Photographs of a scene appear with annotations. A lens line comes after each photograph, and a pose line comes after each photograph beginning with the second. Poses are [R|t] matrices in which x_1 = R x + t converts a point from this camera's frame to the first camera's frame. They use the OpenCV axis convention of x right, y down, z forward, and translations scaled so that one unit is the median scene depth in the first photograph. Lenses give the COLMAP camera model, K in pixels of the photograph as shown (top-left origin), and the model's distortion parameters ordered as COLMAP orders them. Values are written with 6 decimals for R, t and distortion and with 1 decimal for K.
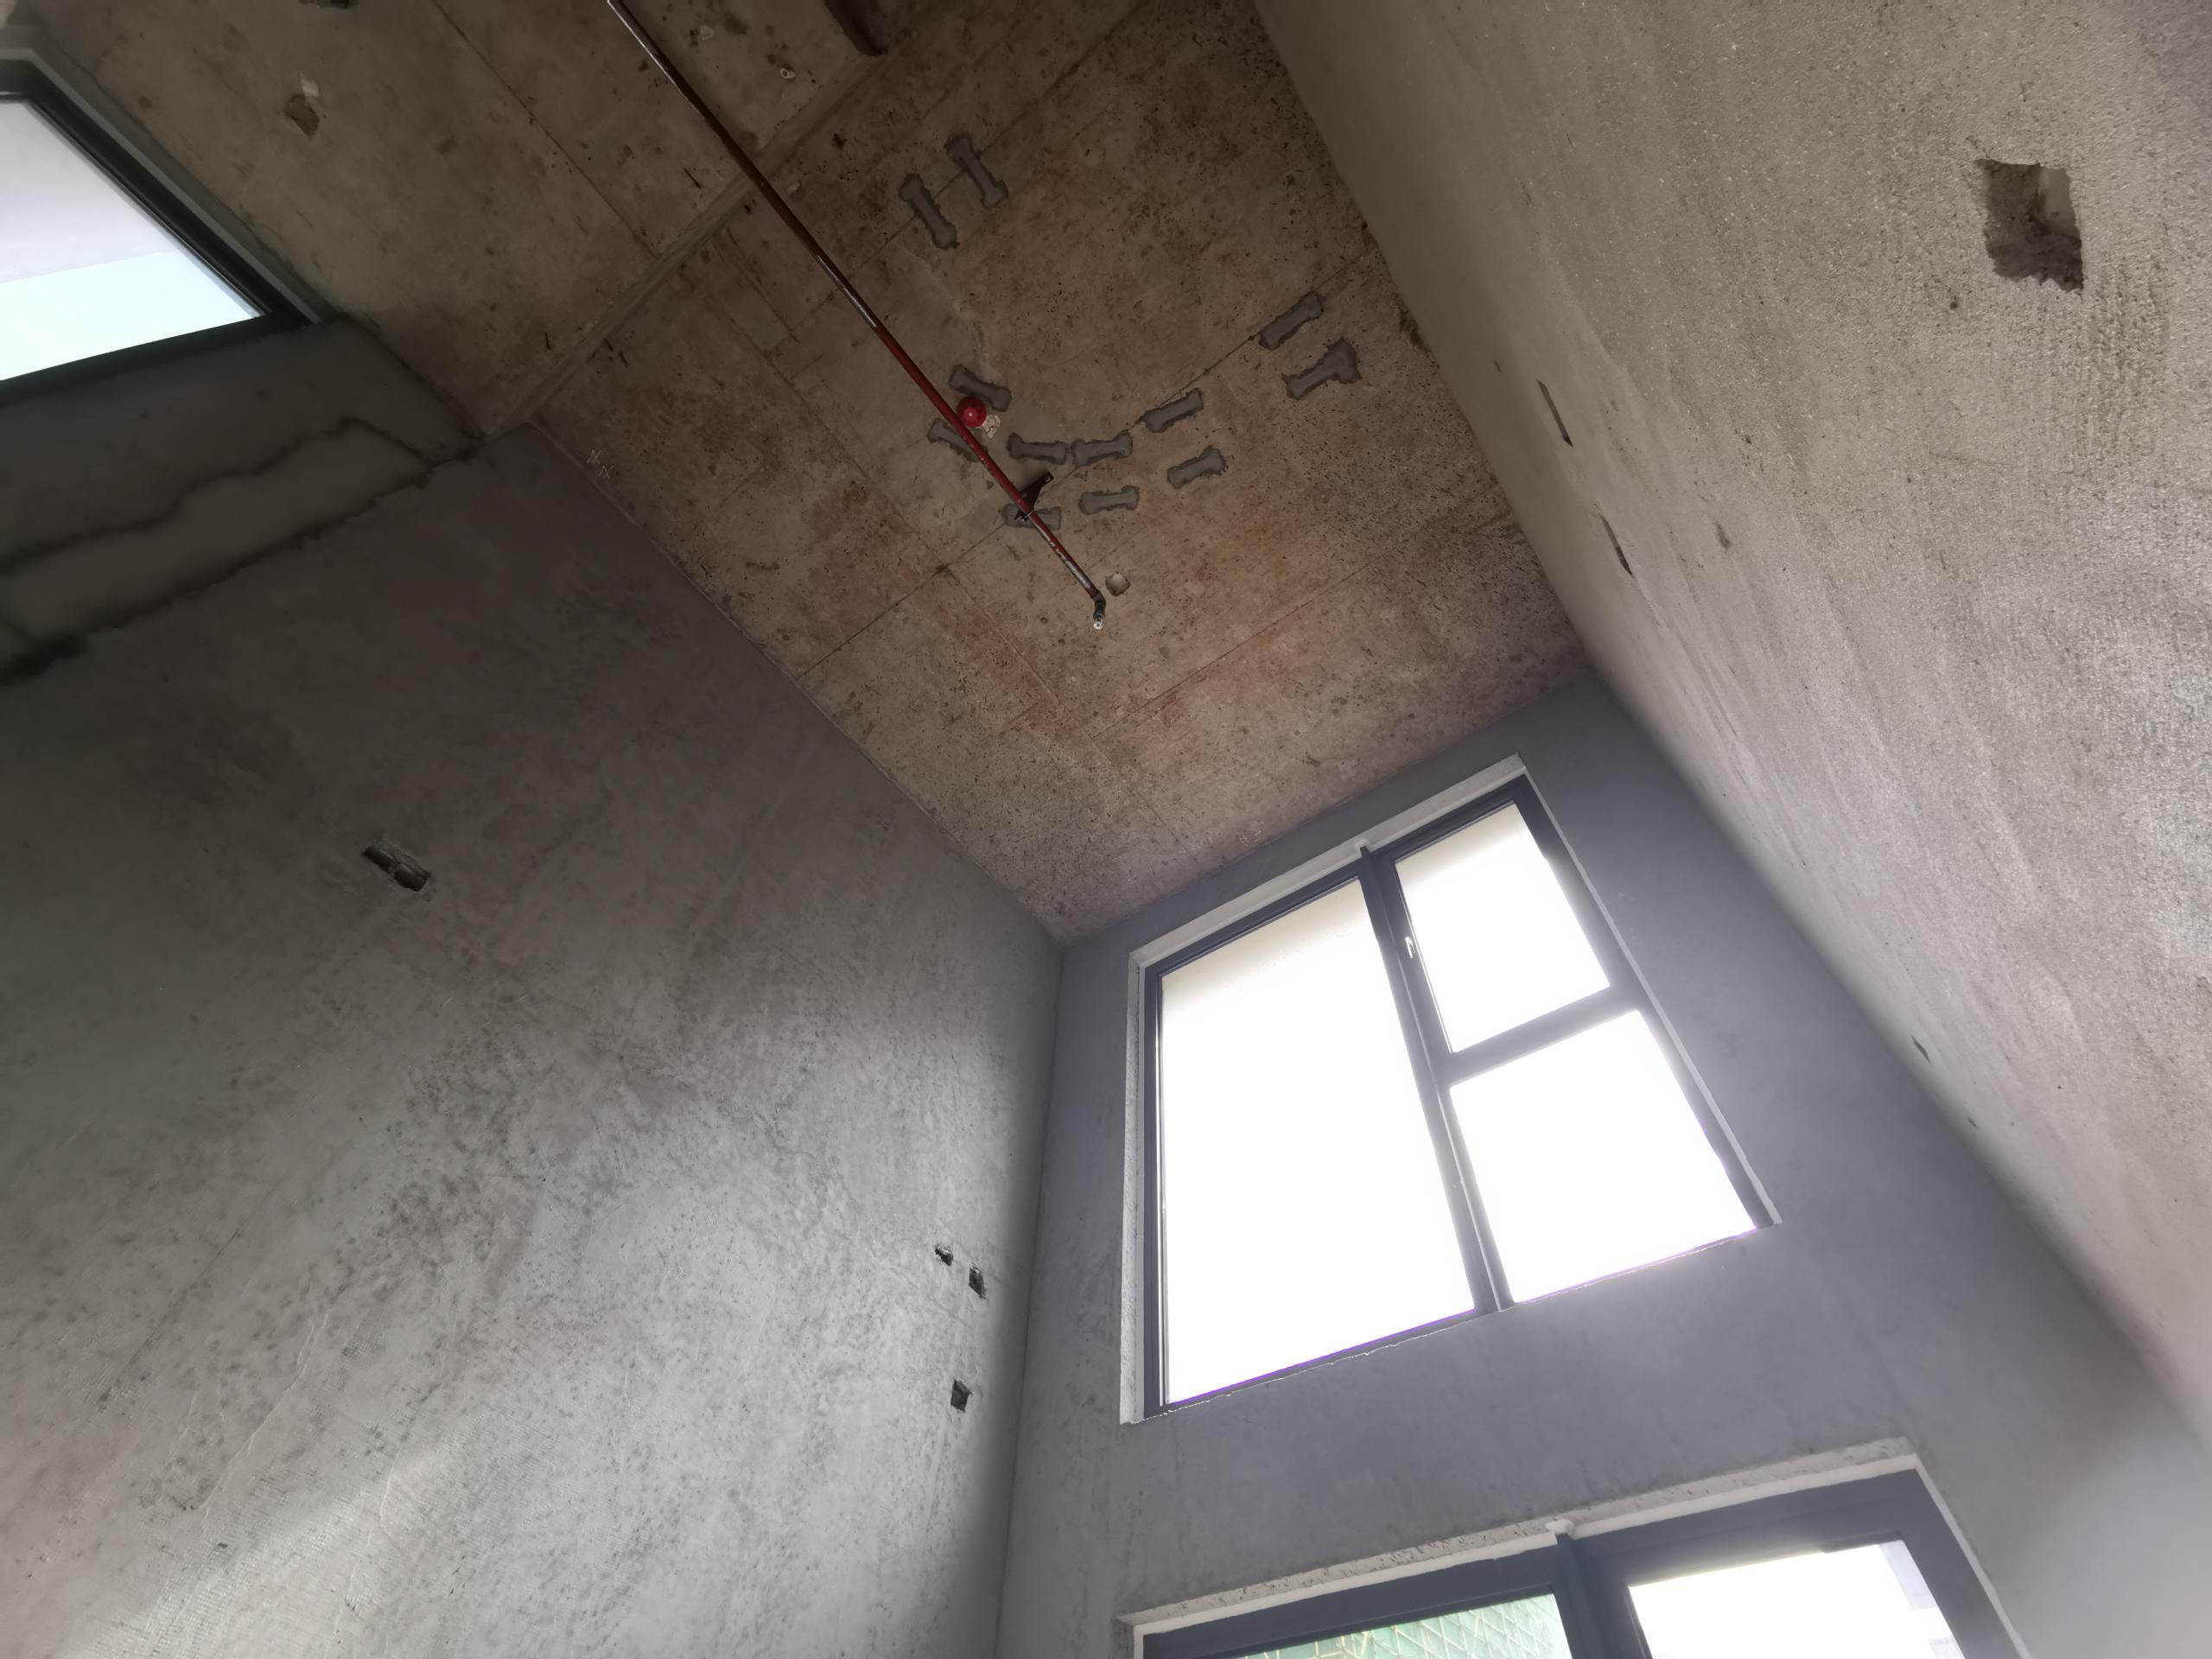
lens RADIAL K [[1026.0, 0, 1102.8], [0, 1026.0, 823.0], [0, 0, 1]] dist [-0.006196, 0.011064]
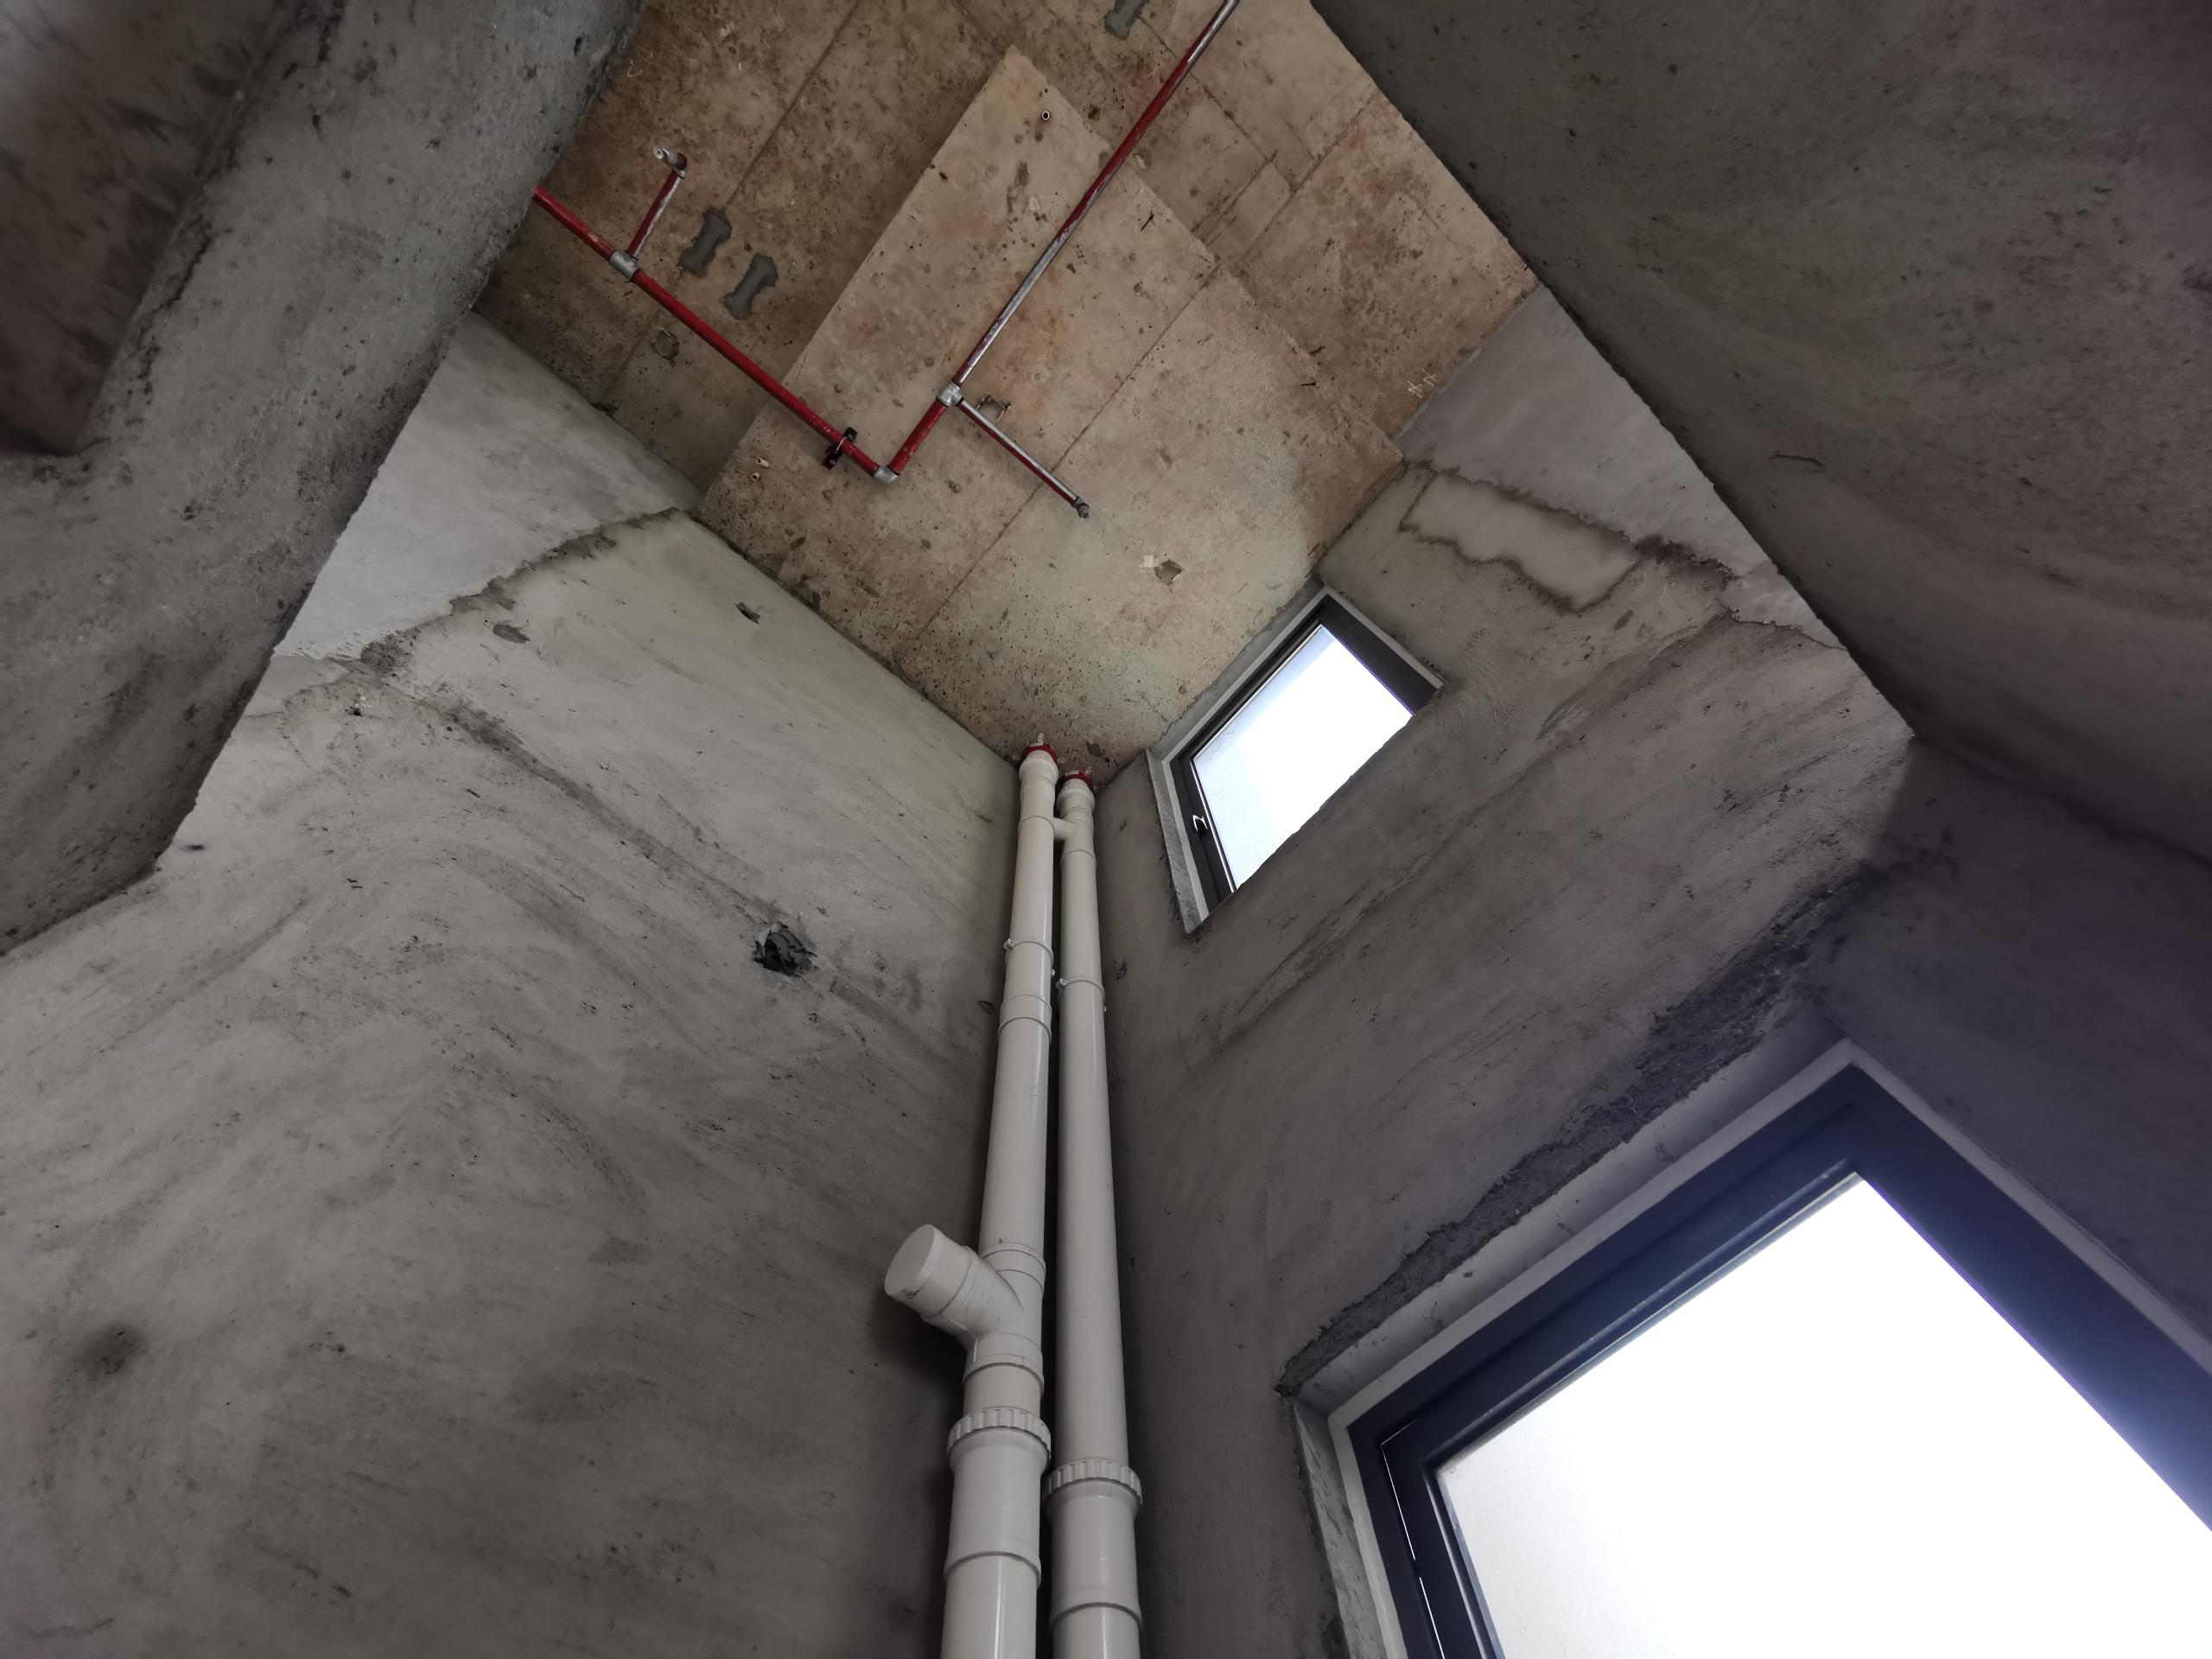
lens RADIAL K [[1026.0, 0, 1117.0], [0, 1026.0, 837.6], [0, 0, 1]] dist [-0.006196, 0.011064]
pose [[-0.210578, -0.895120, -0.392959, -0.526001], [0.821277, 0.056046, -0.567771, -0.008476], [0.530246, -0.442288, 0.723339, -0.074591]]
